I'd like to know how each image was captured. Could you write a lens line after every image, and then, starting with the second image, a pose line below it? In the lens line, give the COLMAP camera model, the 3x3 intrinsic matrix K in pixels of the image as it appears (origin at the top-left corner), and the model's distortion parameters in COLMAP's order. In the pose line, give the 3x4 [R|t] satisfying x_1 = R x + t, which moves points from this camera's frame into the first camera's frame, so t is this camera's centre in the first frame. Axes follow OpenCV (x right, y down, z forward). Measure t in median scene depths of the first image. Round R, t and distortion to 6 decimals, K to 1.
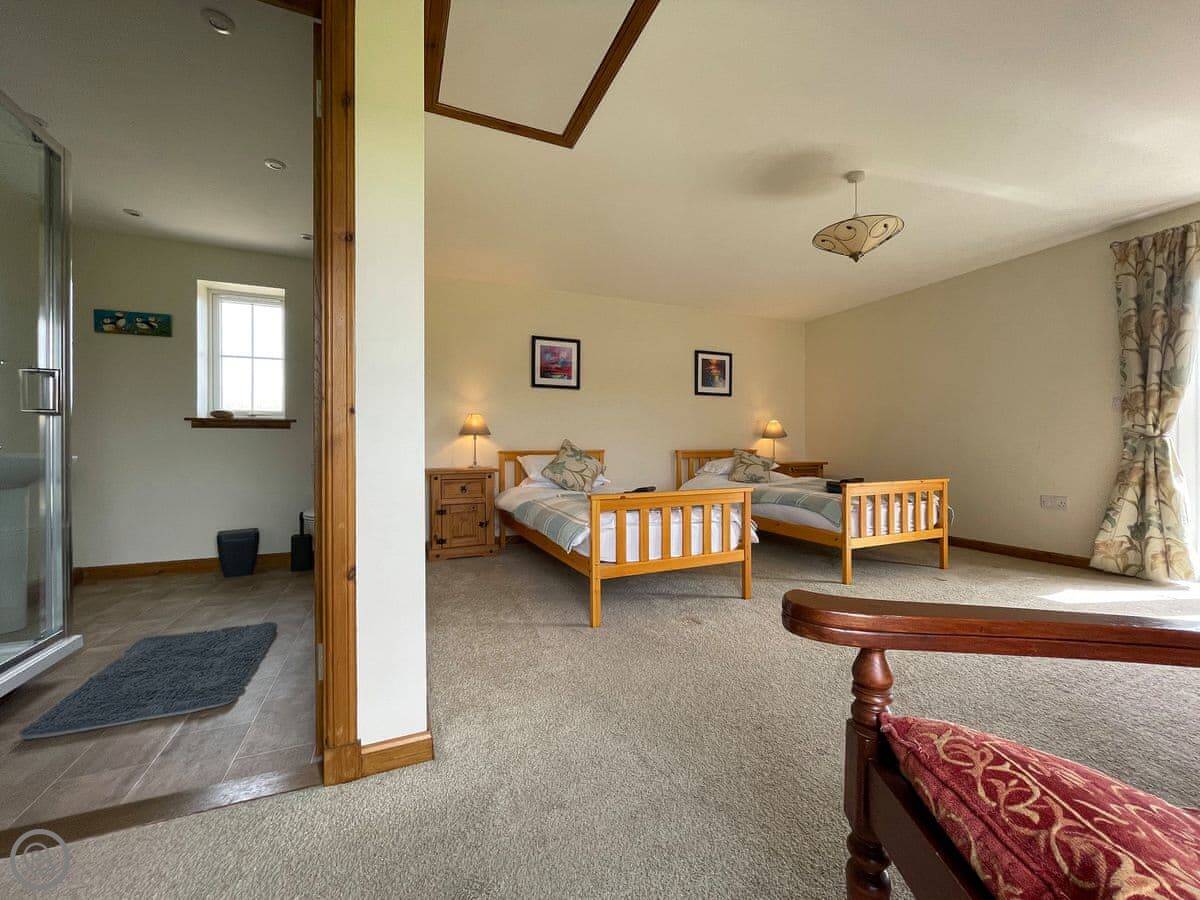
lens RADIAL K [[481.2, 0, 596.8], [0, 481.2, 449.7], [0, 0, 1]] dist [-0.000832, -0.000419]
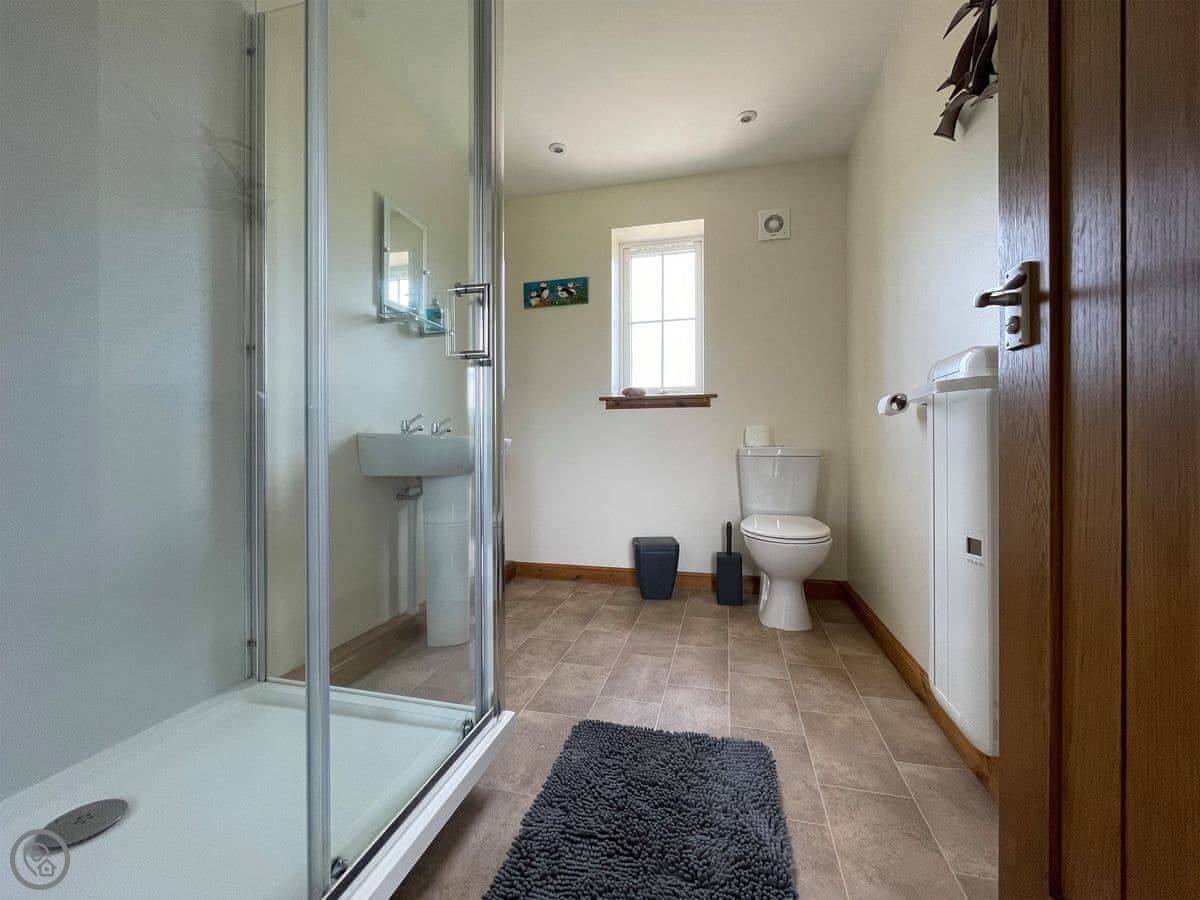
lens RADIAL K [[481.2, 0, 598.5], [0, 481.2, 451.1], [0, 0, 1]] dist [-0.000832, -0.000419]
pose [[0.797475, 0.003207, -0.603343, -0.355508], [-0.000048, 0.999986, 0.005252, 0.022870], [0.603352, -0.004160, 0.797464, 0.331698]]
